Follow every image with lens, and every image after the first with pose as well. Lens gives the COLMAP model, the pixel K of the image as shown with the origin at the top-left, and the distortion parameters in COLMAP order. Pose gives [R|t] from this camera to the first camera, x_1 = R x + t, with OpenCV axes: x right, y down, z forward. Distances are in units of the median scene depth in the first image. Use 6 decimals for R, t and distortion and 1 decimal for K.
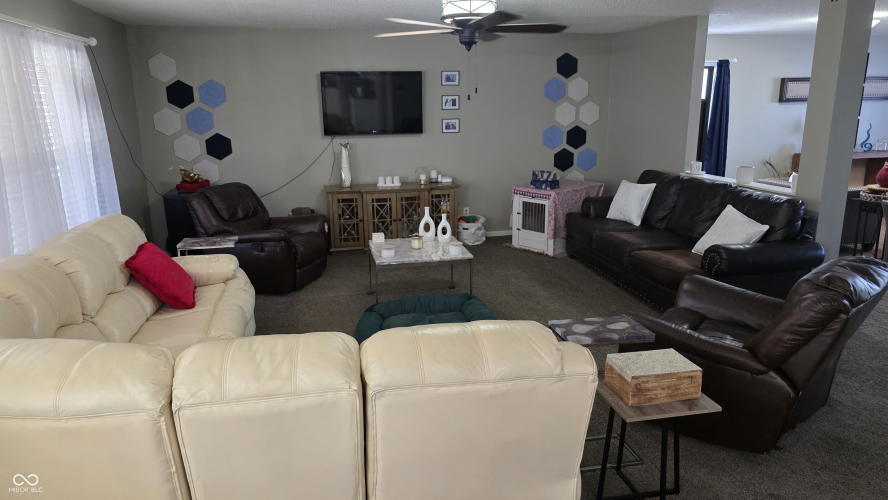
lens RADIAL K [[603.7, 0, 442.8], [0, 603.7, 234.2], [0, 0, 1]] dist [0.084626, -0.032535]
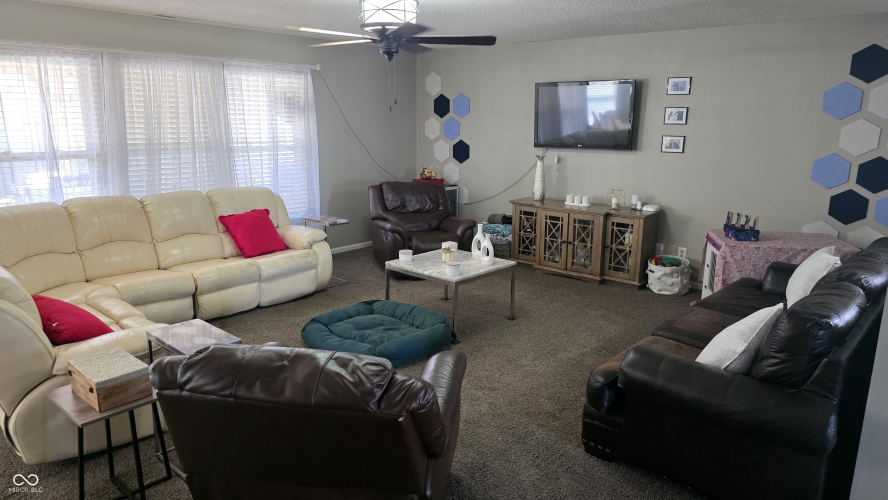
lens RADIAL K [[585.7, 0, 440.7], [0, 585.7, 244.6], [0, 0, 1]] dist [0.078192, -0.071158]
pose [[0.602978, 0.191310, -0.774479, 0.501510], [-0.190352, 0.977281, 0.093206, -0.067076], [0.774715, 0.091223, 0.625696, 0.292031]]
